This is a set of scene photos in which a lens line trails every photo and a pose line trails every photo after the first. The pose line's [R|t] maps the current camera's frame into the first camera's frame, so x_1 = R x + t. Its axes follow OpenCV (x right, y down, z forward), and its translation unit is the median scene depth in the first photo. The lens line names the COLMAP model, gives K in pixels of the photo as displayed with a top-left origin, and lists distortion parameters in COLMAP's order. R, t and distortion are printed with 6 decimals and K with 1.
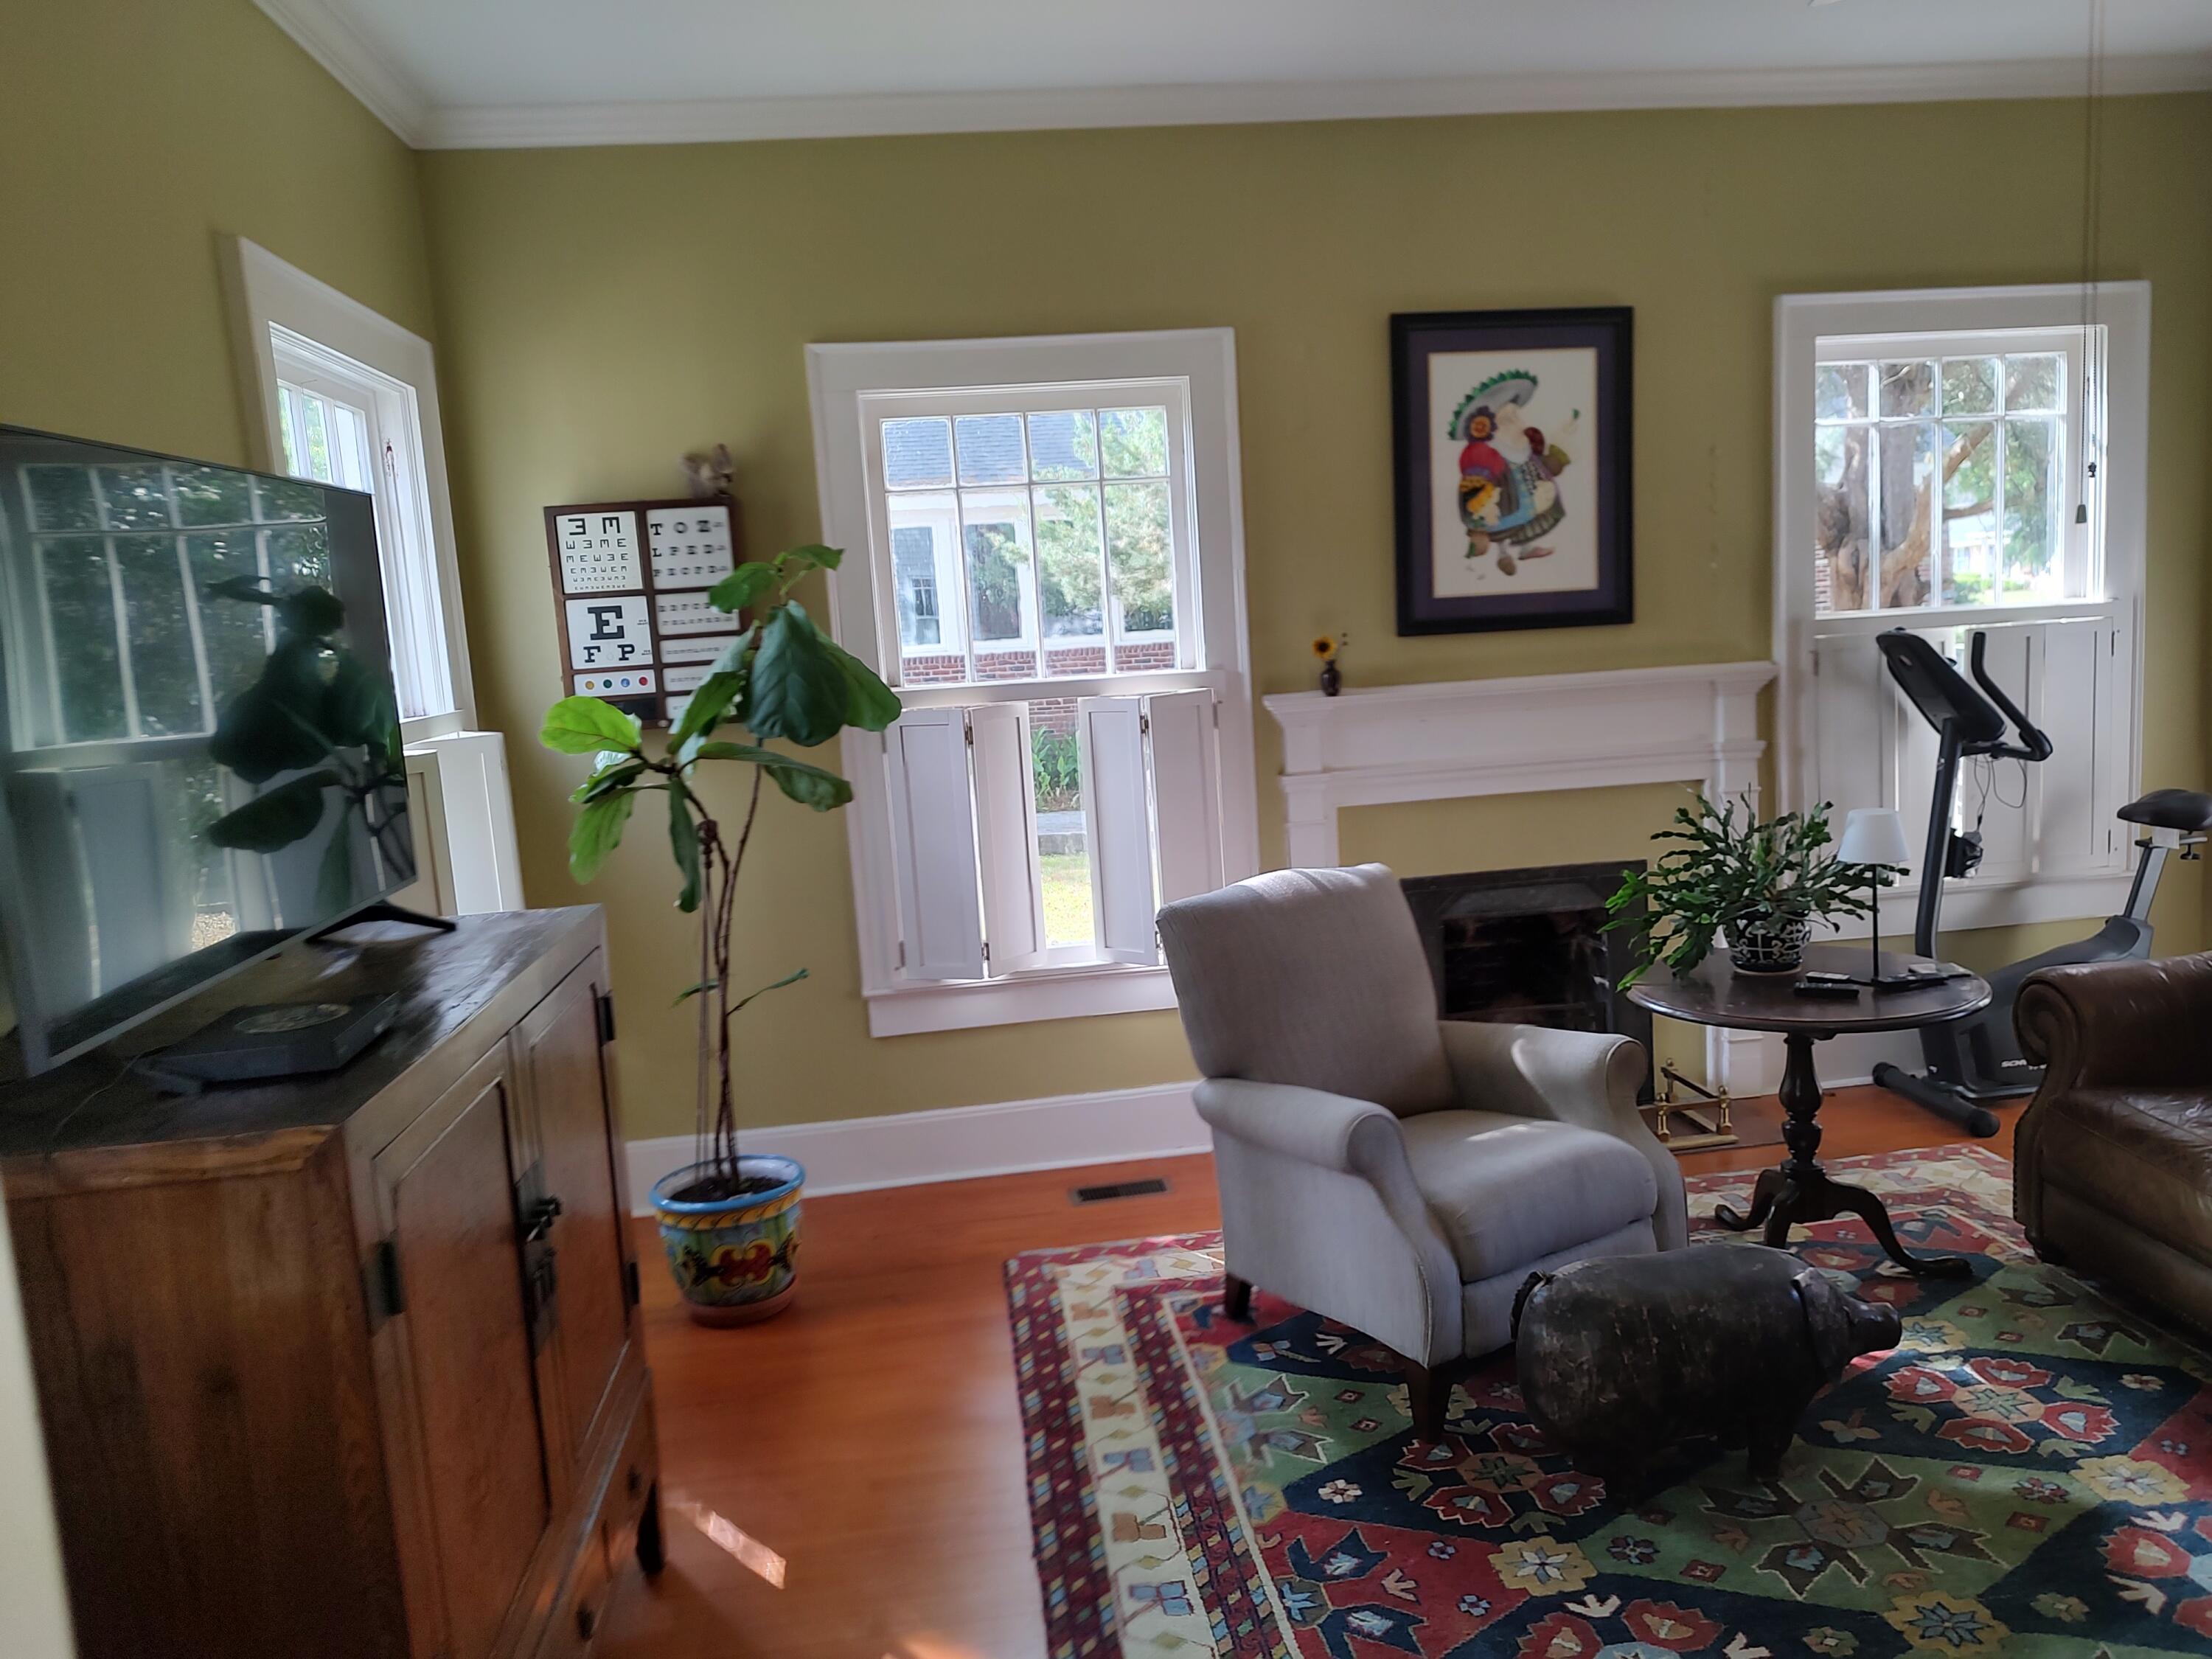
lens RADIAL K [[1640.3, 0, 1108.7], [0, 1640.3, 818.1], [0, 0, 1]] dist [0.029767, -0.021129]
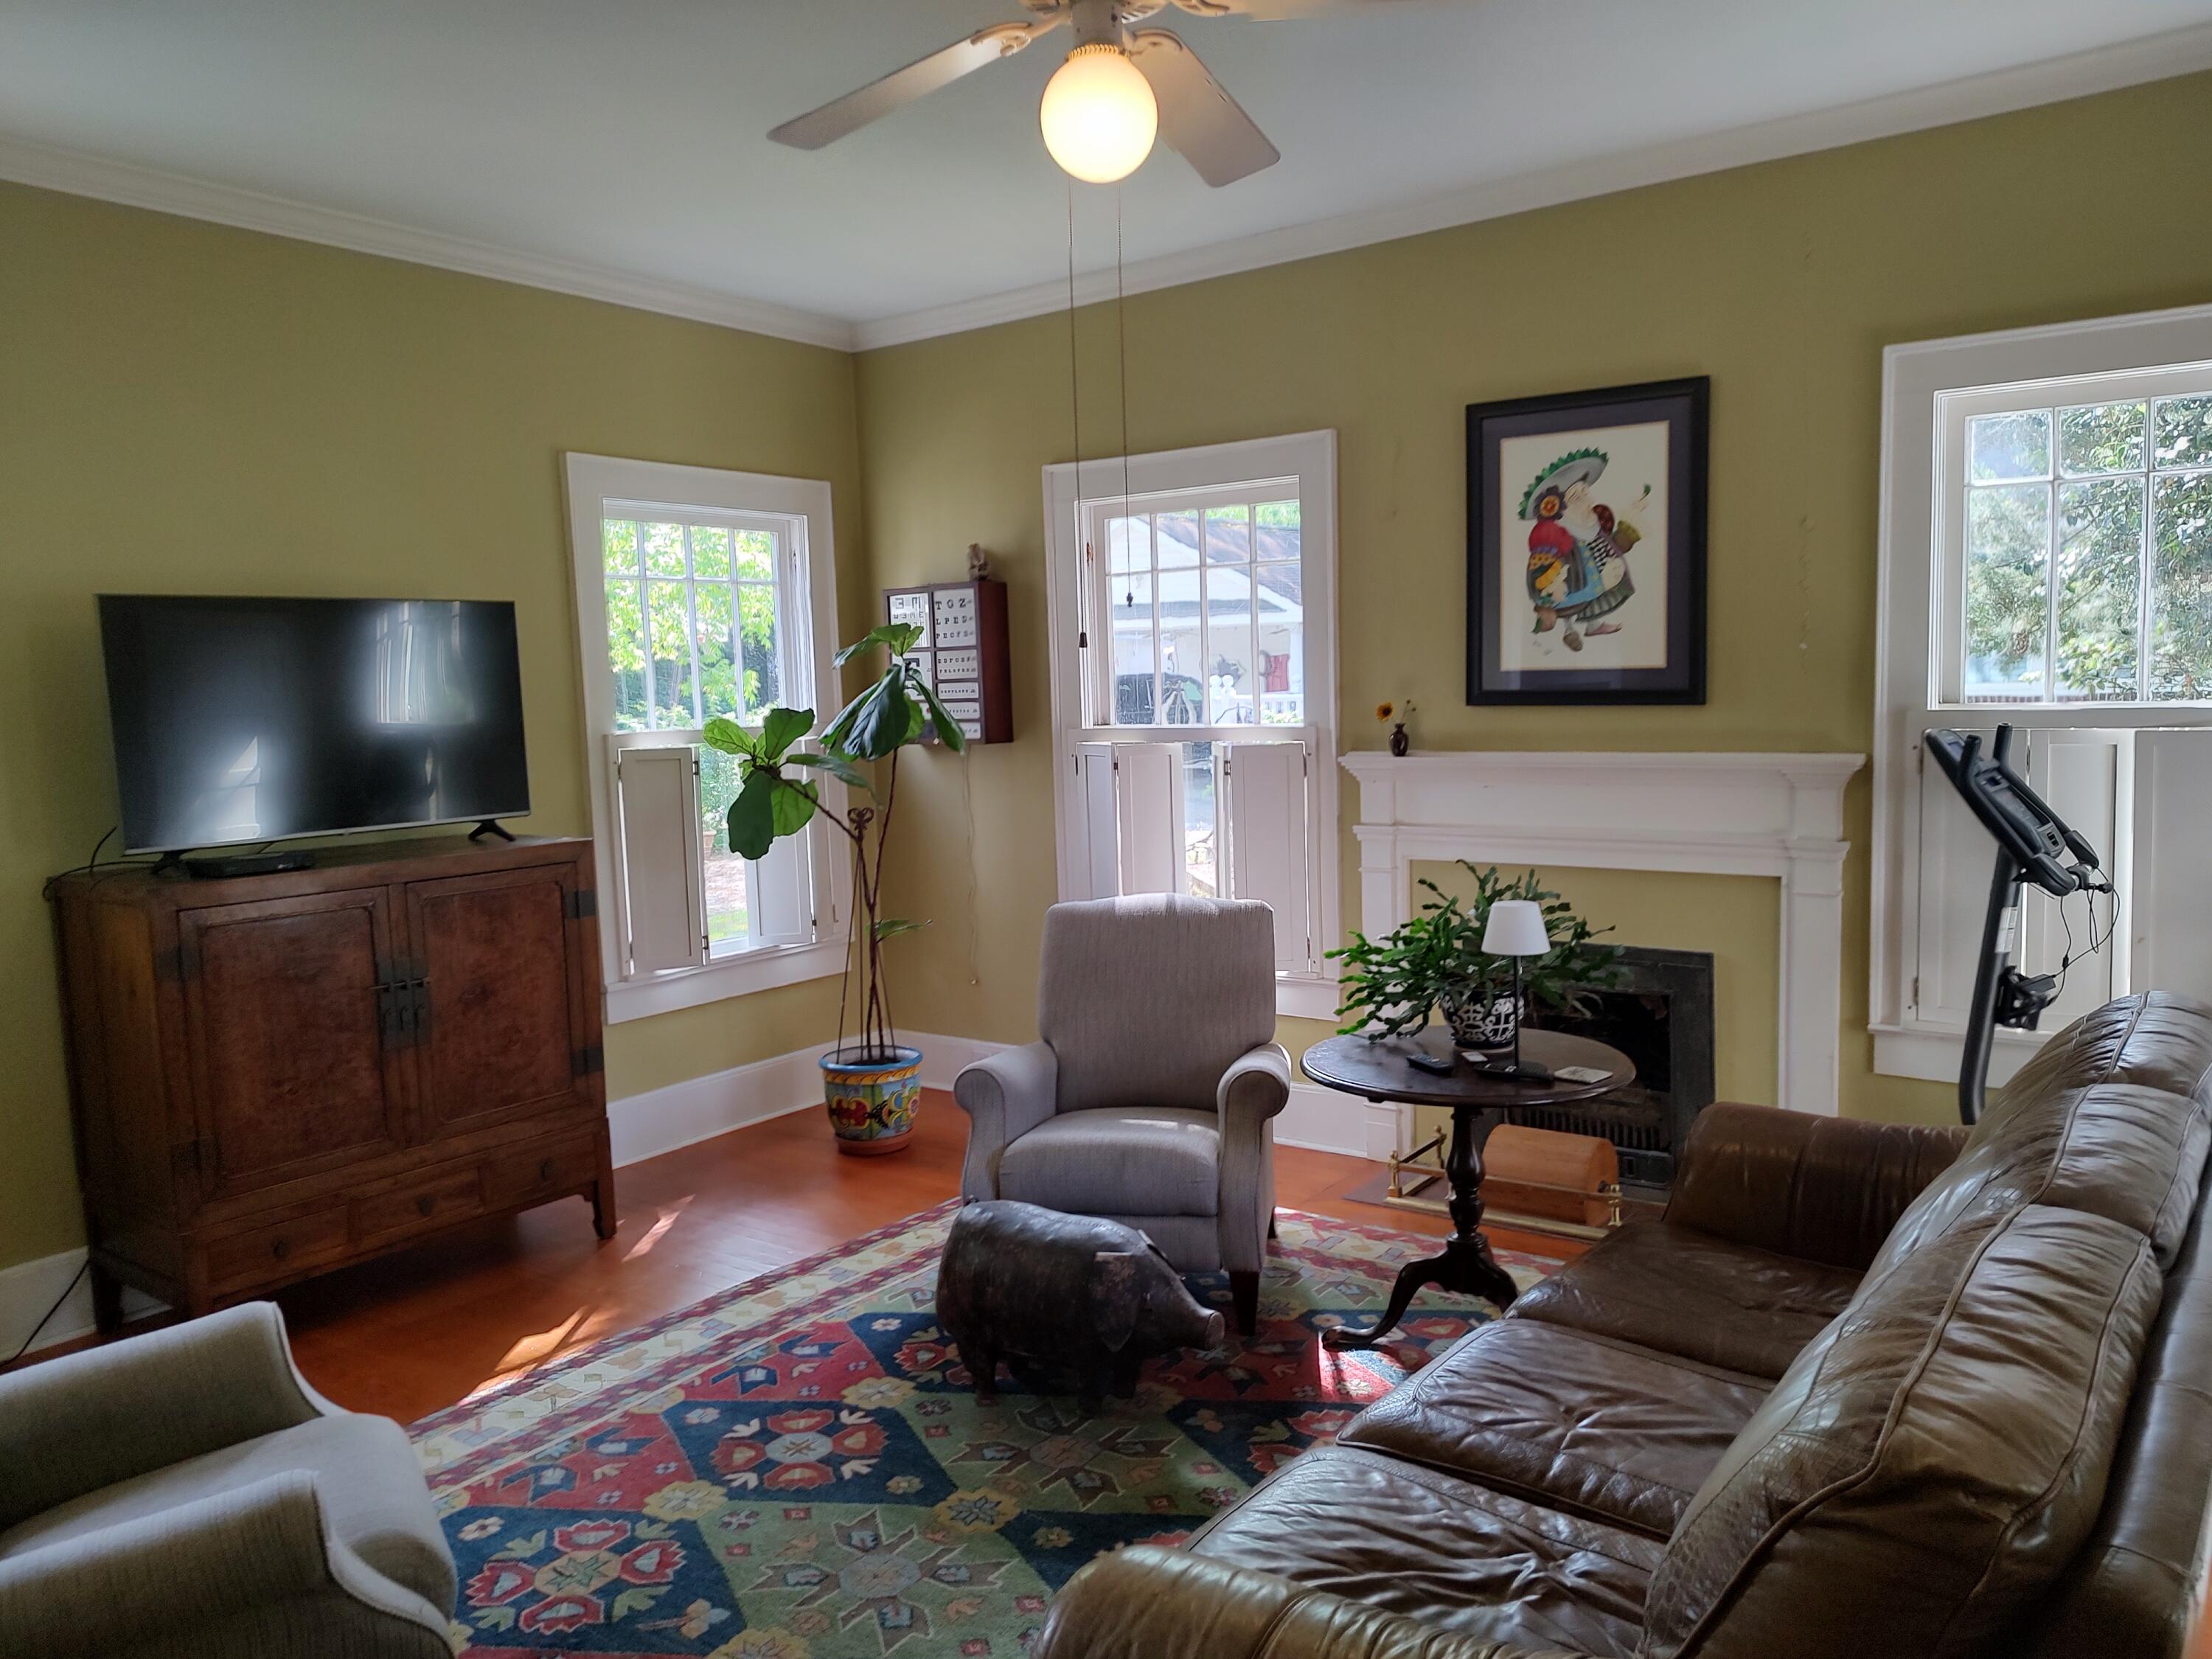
lens RADIAL K [[1640.3, 0, 1109.5], [0, 1640.3, 840.5], [0, 0, 1]] dist [0.029767, -0.021129]
pose [[0.719097, 0.106379, -0.686719, 0.755355], [-0.104577, 0.993525, 0.044398, -0.047466], [0.686996, 0.039888, 0.725566, 0.074527]]
